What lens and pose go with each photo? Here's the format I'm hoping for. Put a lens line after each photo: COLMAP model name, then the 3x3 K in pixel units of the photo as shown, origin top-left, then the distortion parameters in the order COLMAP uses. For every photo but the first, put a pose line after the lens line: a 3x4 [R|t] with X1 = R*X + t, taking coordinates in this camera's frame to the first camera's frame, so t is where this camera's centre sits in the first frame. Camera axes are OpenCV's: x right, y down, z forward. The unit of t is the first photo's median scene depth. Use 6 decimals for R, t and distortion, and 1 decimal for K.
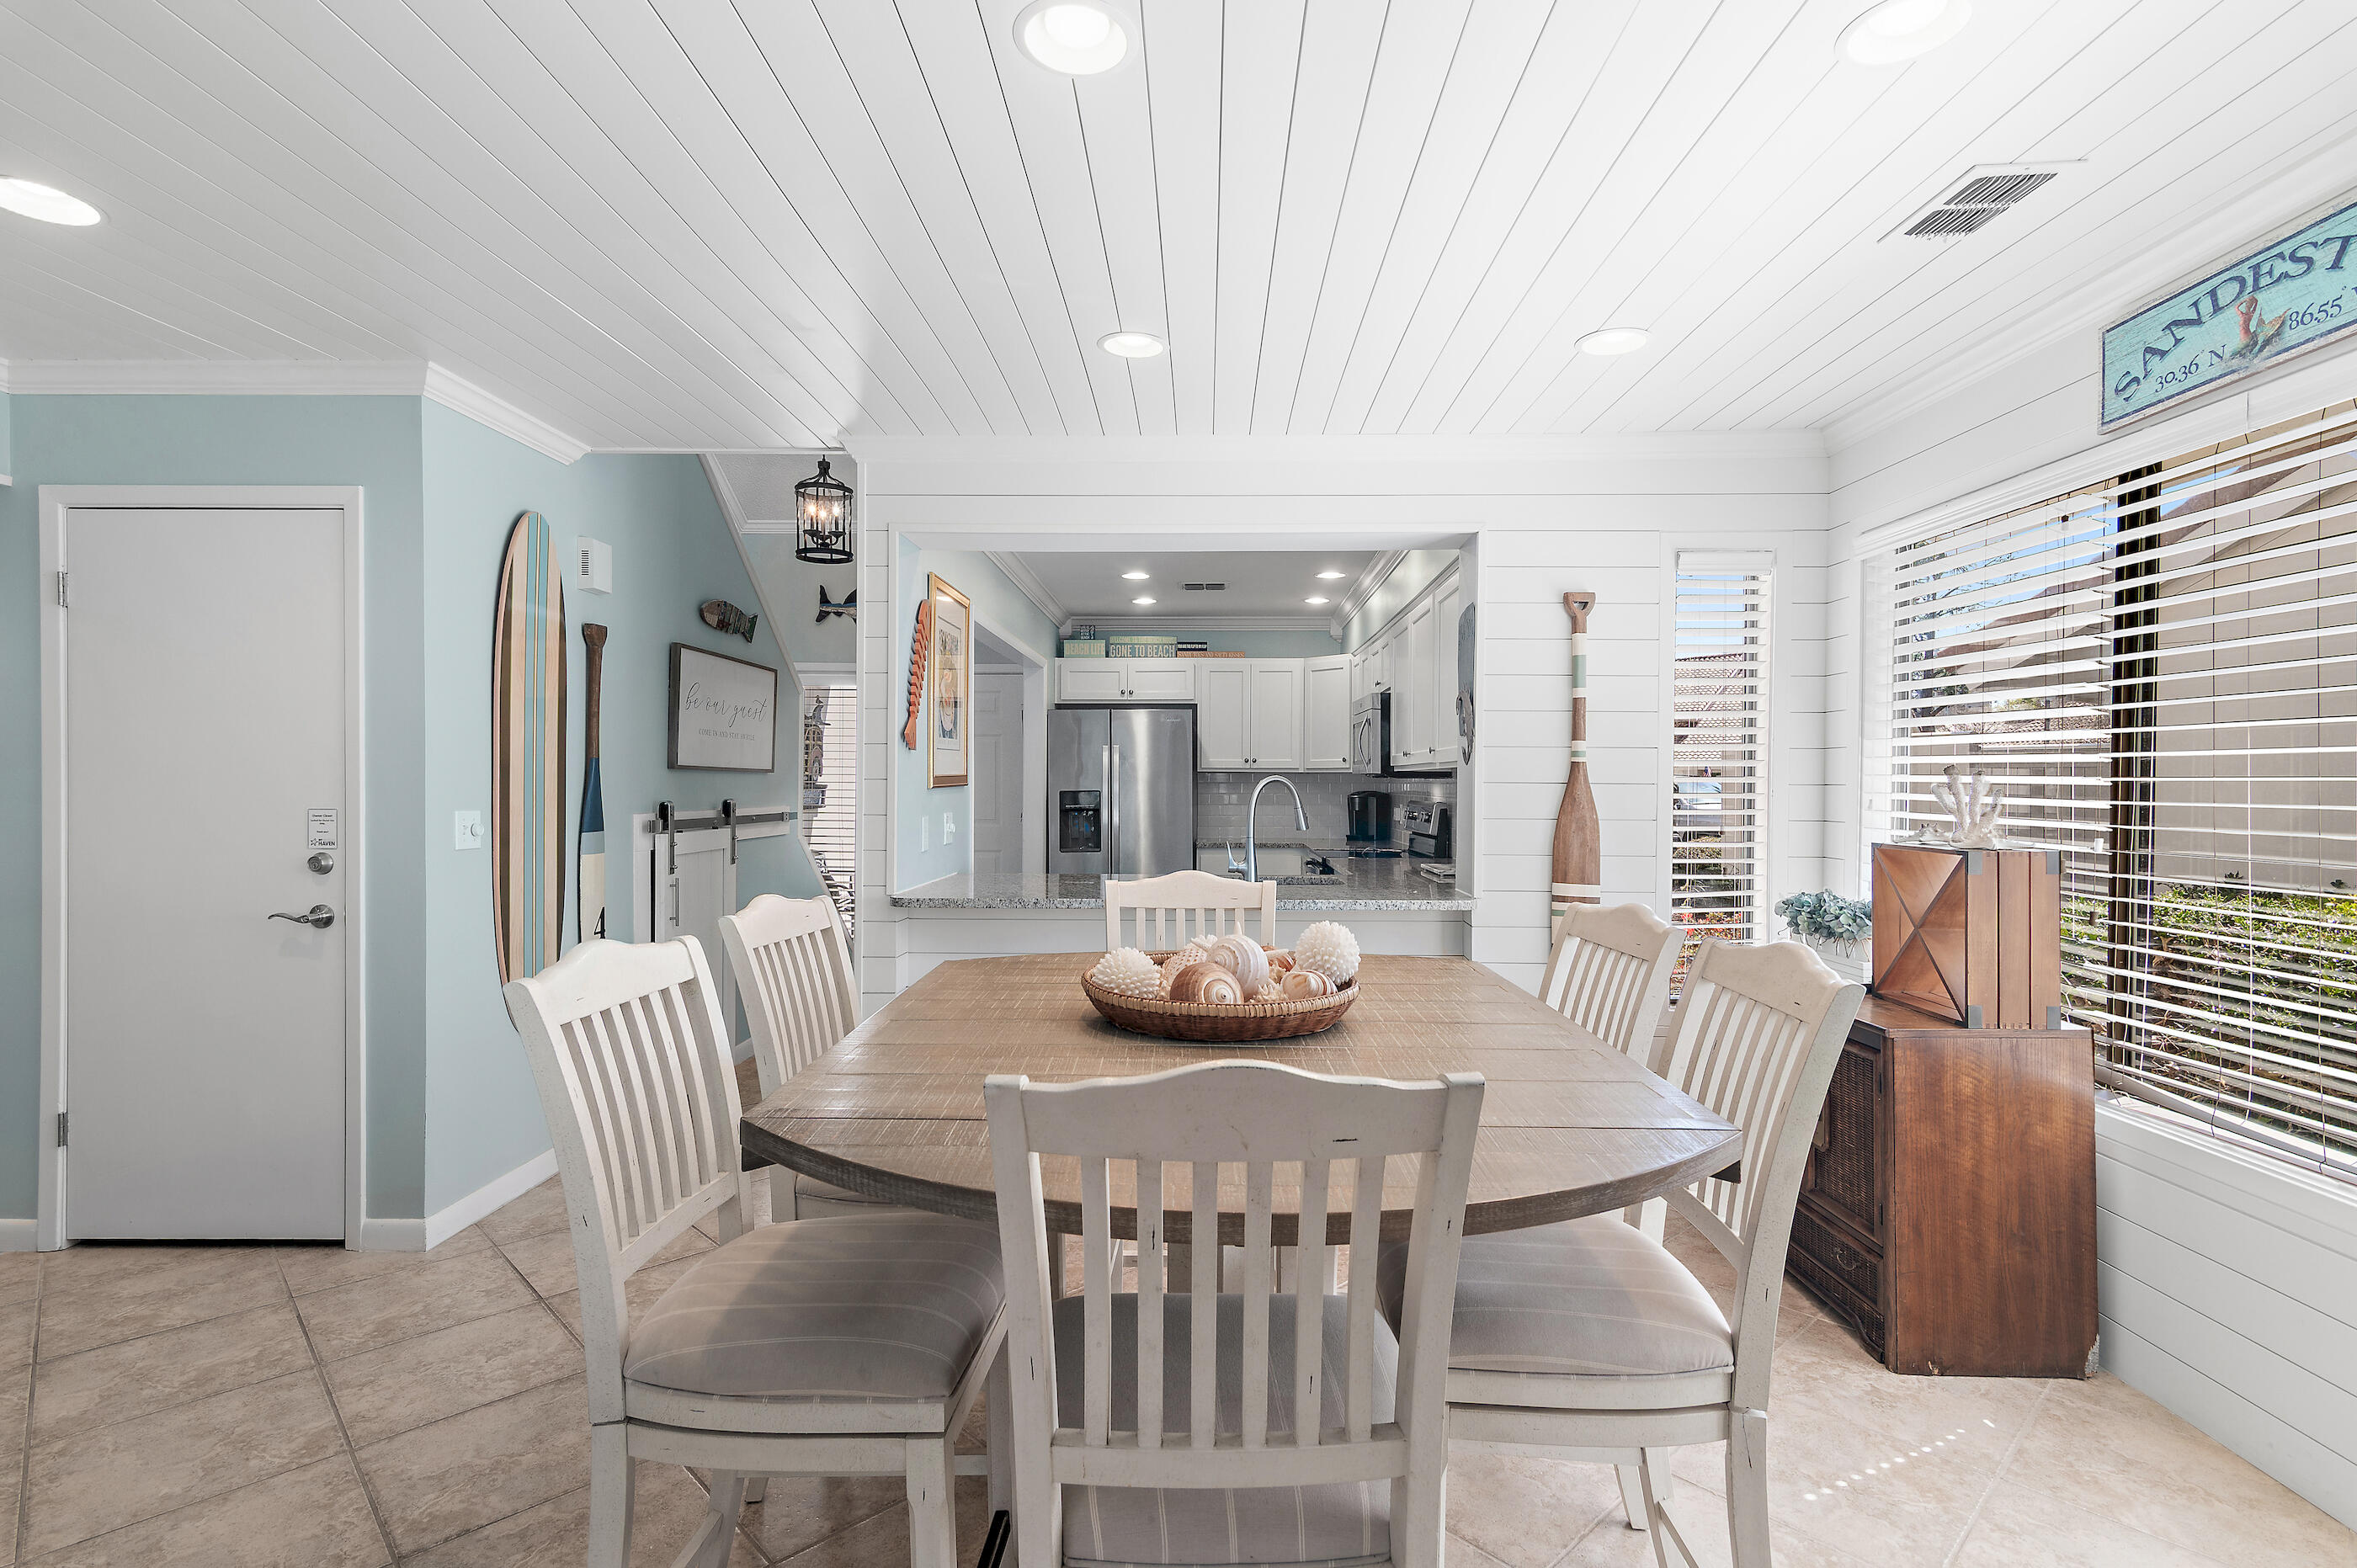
lens RADIAL K [[1137.2, 0, 1183.9], [0, 1137.2, 766.8], [0, 0, 1]] dist [-0.000749, 0.000550]
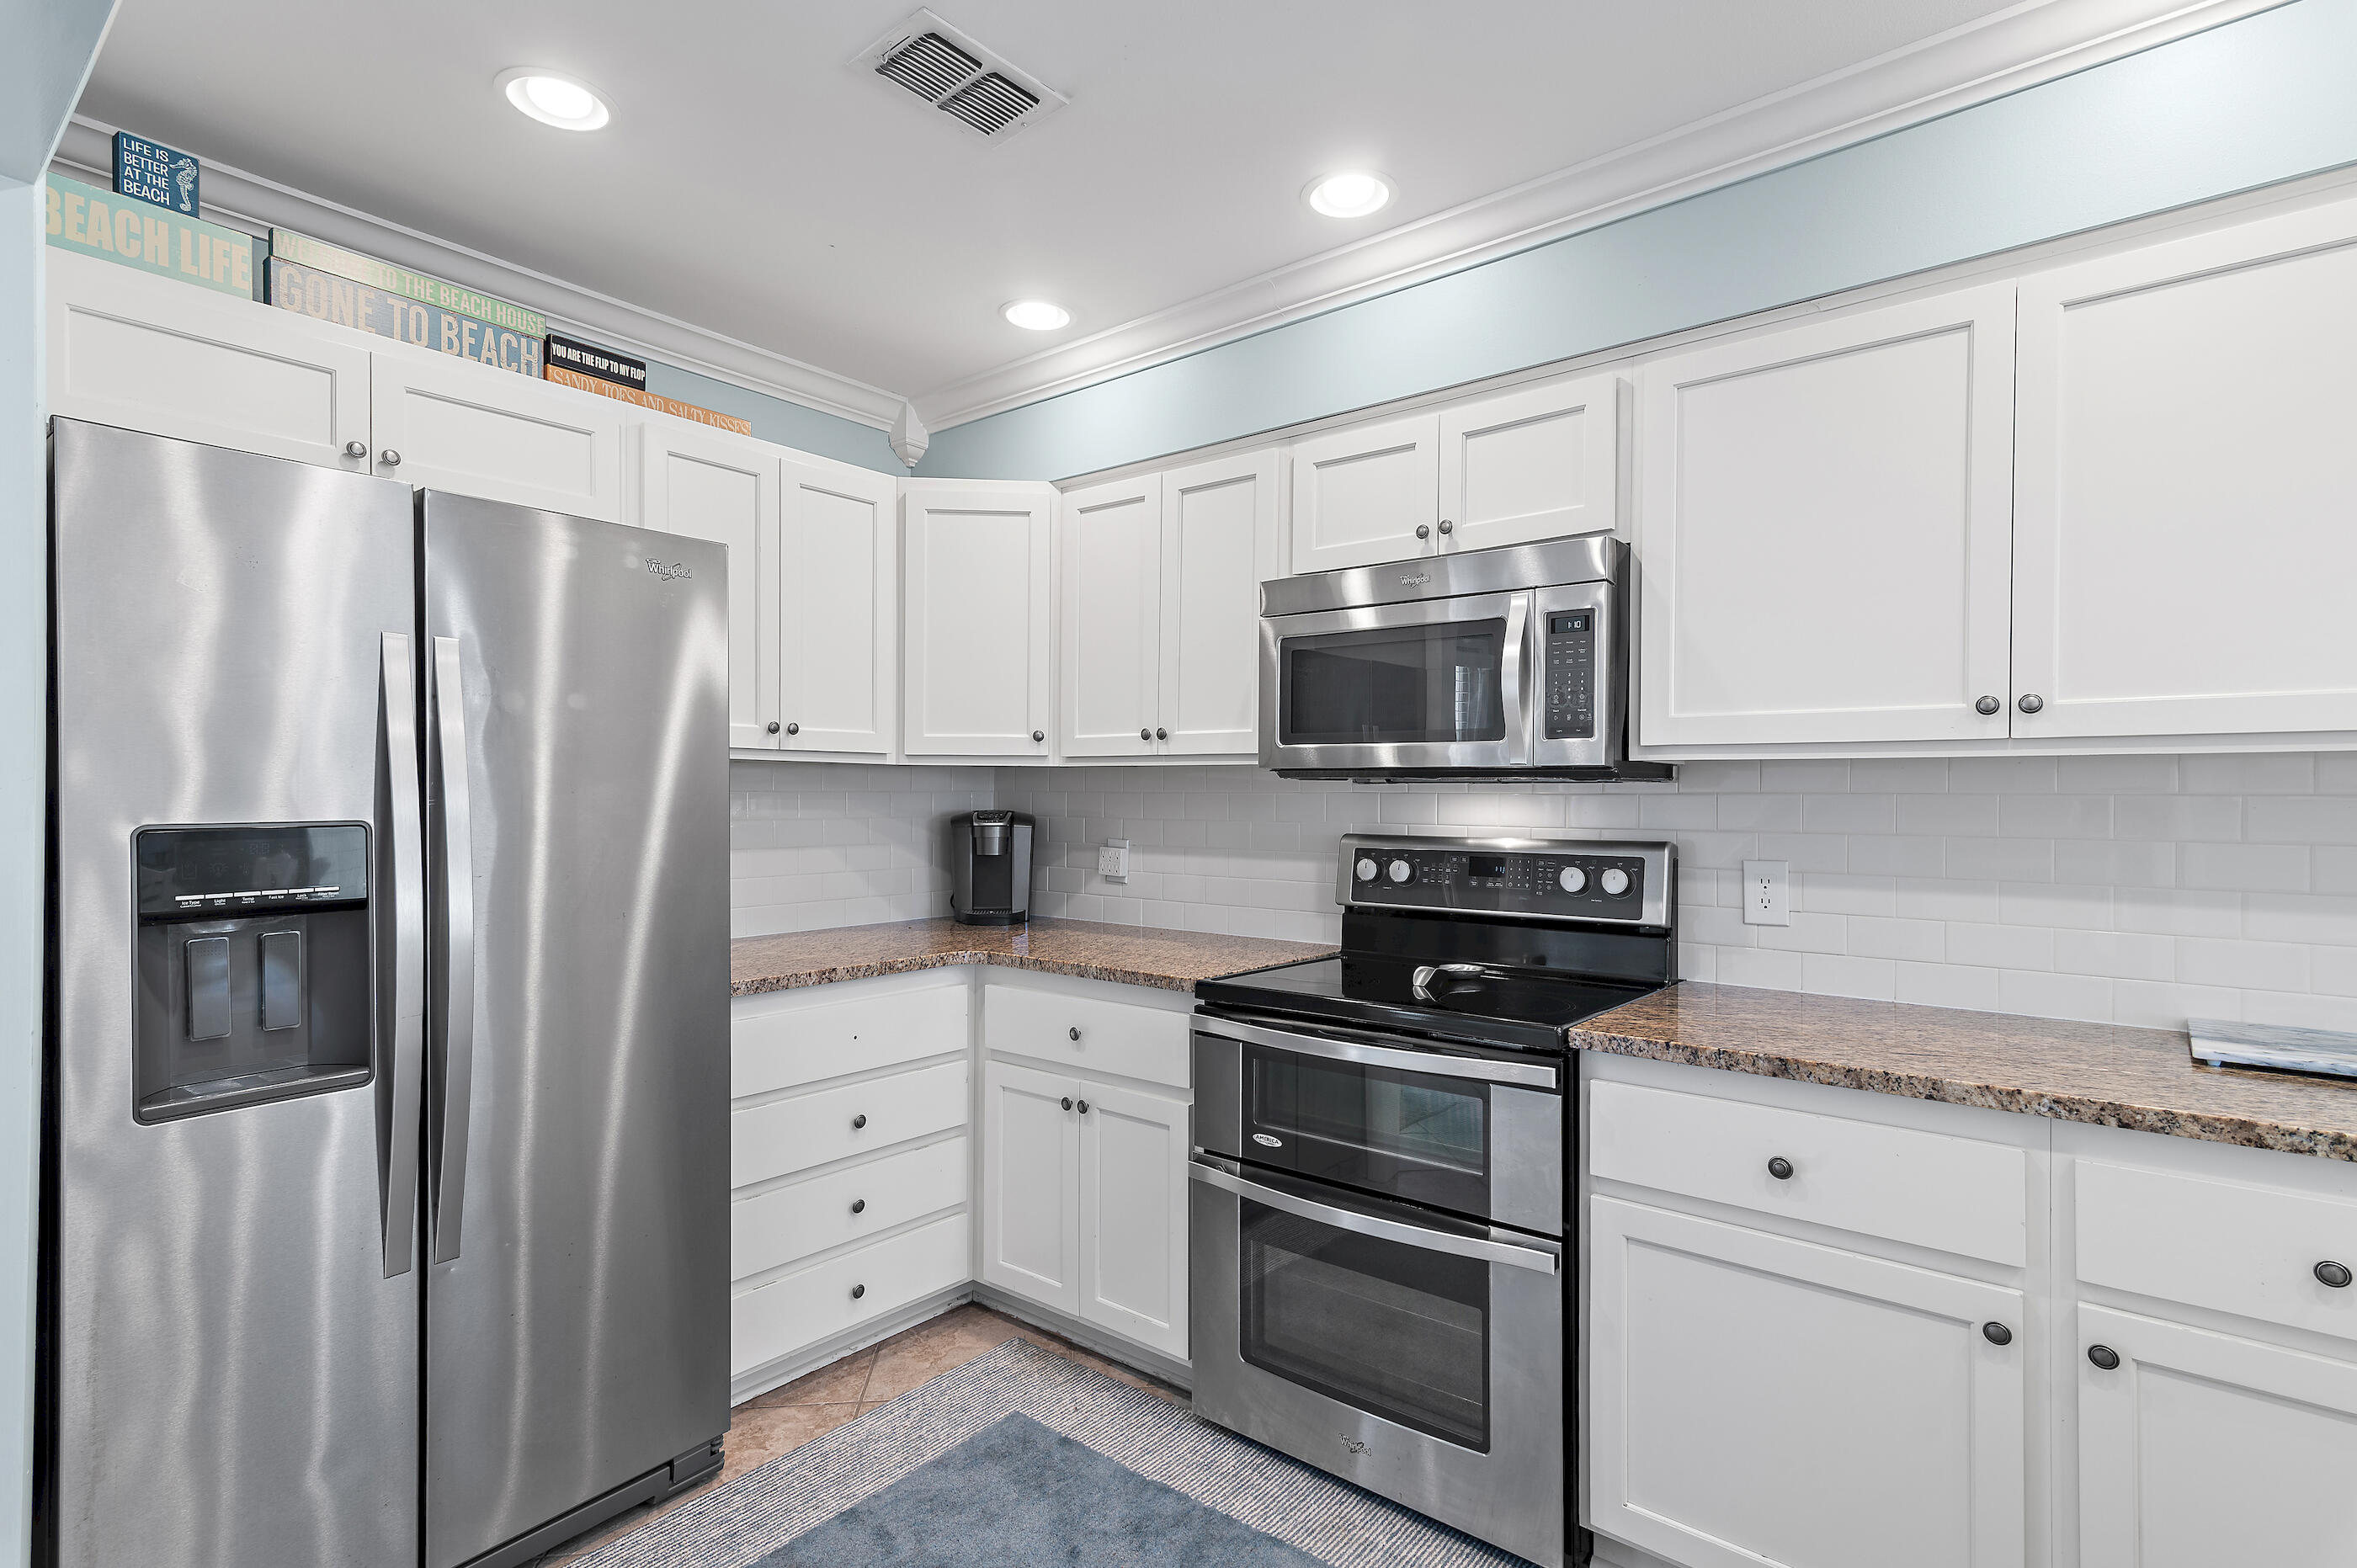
lens RADIAL K [[1153.4, 0, 1173.1], [0, 1153.4, 793.5], [0, 0, 1]] dist [0.018791, -0.000159]
pose [[0.632003, 0.006488, 0.774939, -0.143349], [-0.014717, 0.999885, 0.003632, 0.011372], [-0.774826, -0.013701, 0.632026, 0.677764]]
